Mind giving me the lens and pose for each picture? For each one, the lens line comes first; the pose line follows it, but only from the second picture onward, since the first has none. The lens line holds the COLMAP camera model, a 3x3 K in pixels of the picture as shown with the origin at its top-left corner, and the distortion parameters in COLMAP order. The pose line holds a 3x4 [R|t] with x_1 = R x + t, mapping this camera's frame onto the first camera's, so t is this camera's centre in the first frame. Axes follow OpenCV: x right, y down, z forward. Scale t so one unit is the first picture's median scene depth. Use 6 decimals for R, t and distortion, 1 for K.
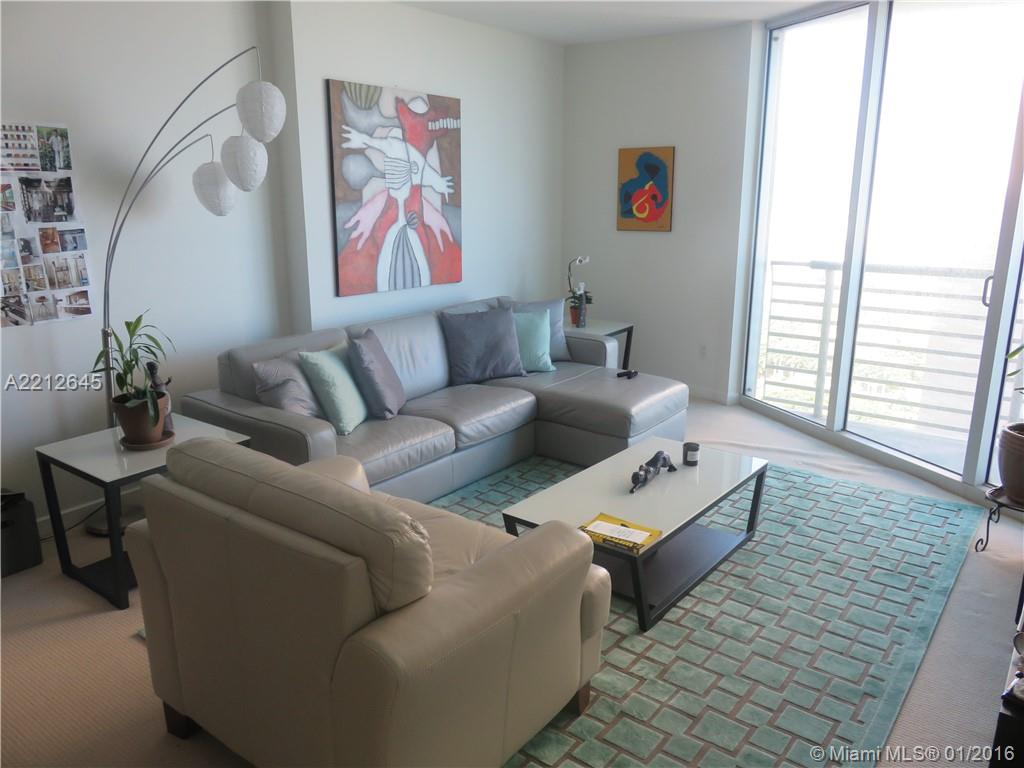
lens RADIAL K [[768.2, 0, 509.9], [0, 768.2, 378.8], [0, 0, 1]] dist [-0.009652, 0.002235]
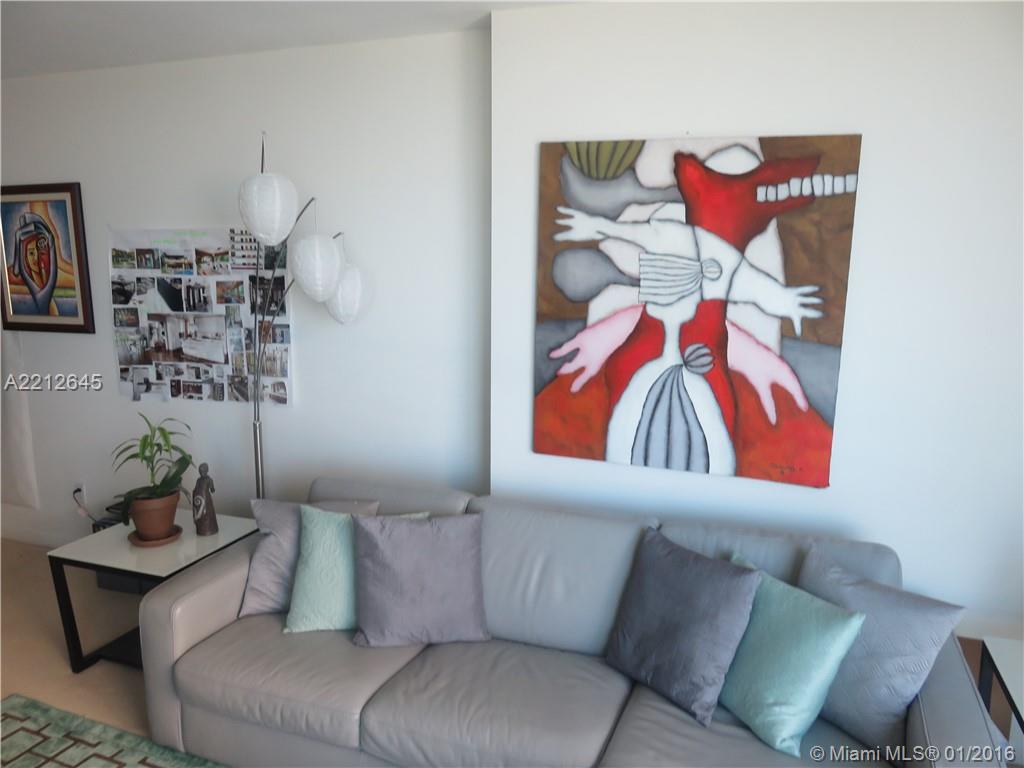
lens RADIAL K [[768.2, 0, 513.0], [0, 768.2, 380.2], [0, 0, 1]] dist [-0.009652, 0.002235]
pose [[0.284955, 0.170336, -0.943285, 0.409048], [-0.240679, 0.965273, 0.101600, -0.234500], [0.927833, 0.198077, 0.316056, 0.751815]]
